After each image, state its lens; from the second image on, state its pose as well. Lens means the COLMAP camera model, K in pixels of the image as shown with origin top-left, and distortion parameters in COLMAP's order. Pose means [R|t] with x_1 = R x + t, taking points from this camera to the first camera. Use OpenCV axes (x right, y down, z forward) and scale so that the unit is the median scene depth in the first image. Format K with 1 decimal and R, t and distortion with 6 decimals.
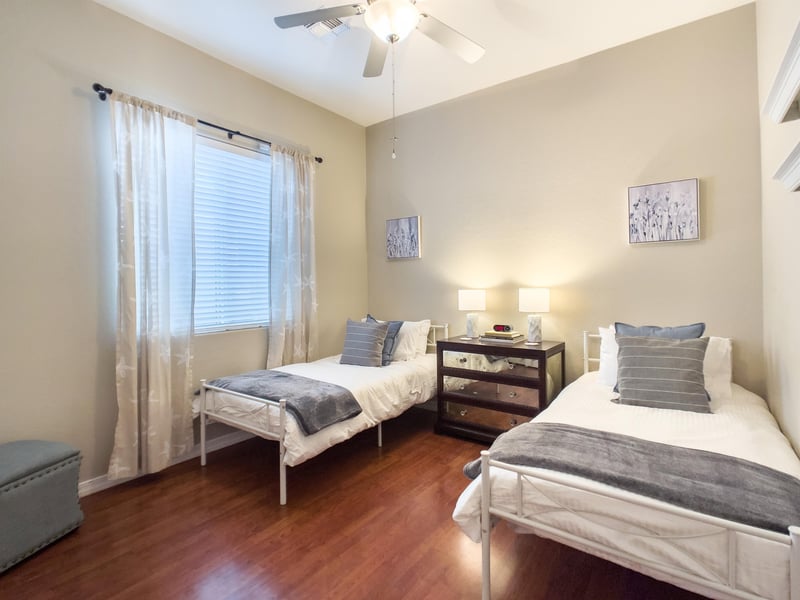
lens RADIAL K [[391.8, 0, 399.6], [0, 391.8, 283.7], [0, 0, 1]] dist [-0.011212, 0.006283]
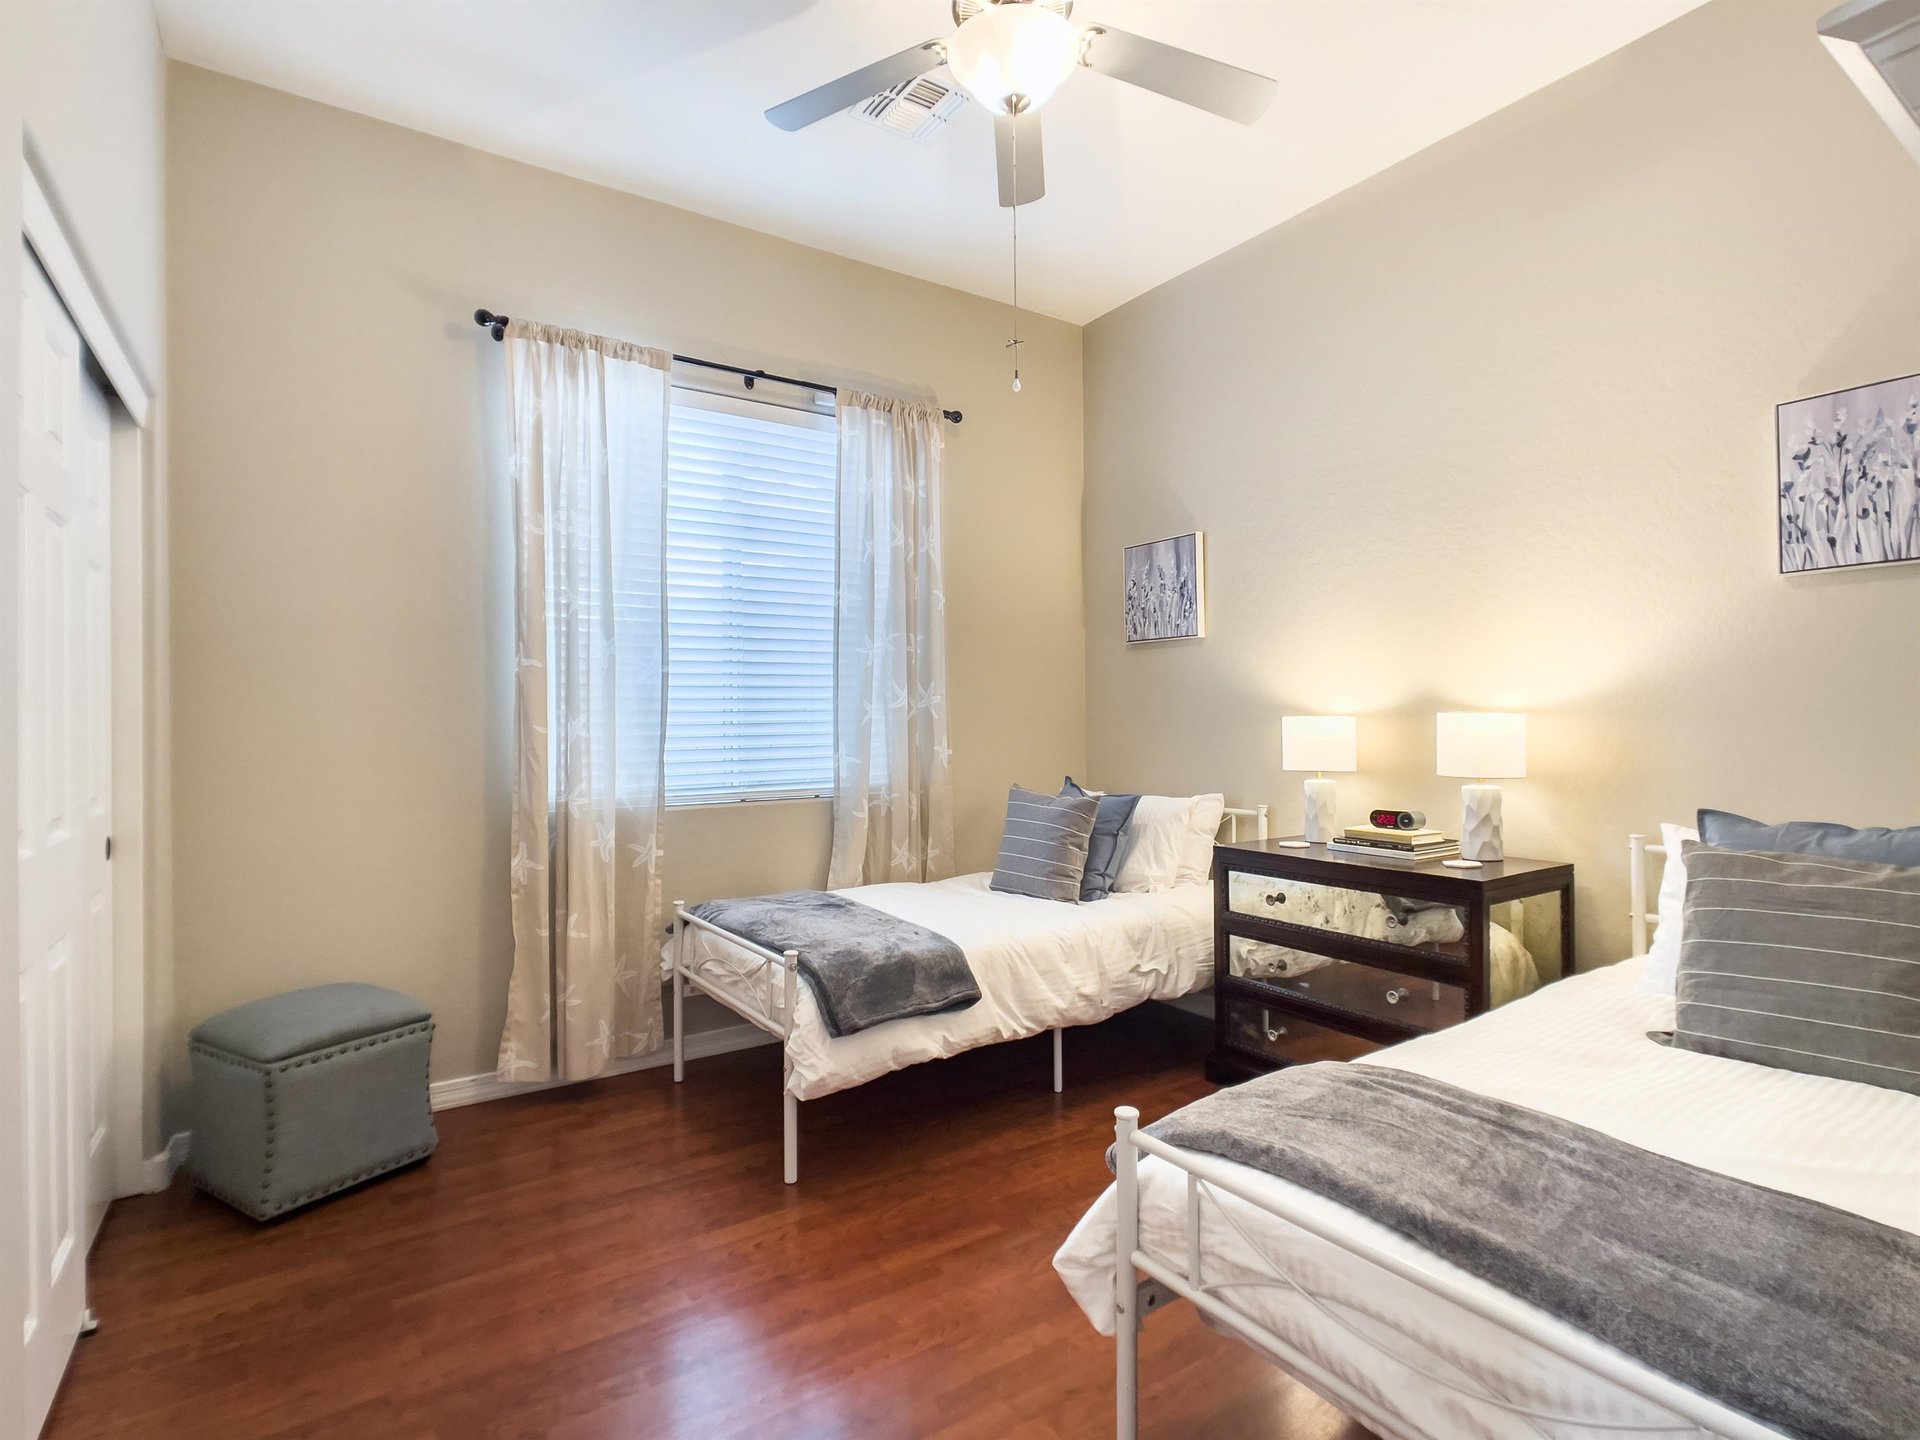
lens RADIAL K [[940.3, 0, 950.2], [0, 940.3, 714.6], [0, 0, 1]] dist [-0.011212, 0.006283]
pose [[0.946250, 0.002764, -0.323425, 0.195234], [-0.002232, 0.999995, 0.002017, 0.016973], [0.323429, -0.001186, 0.946252, 0.026482]]
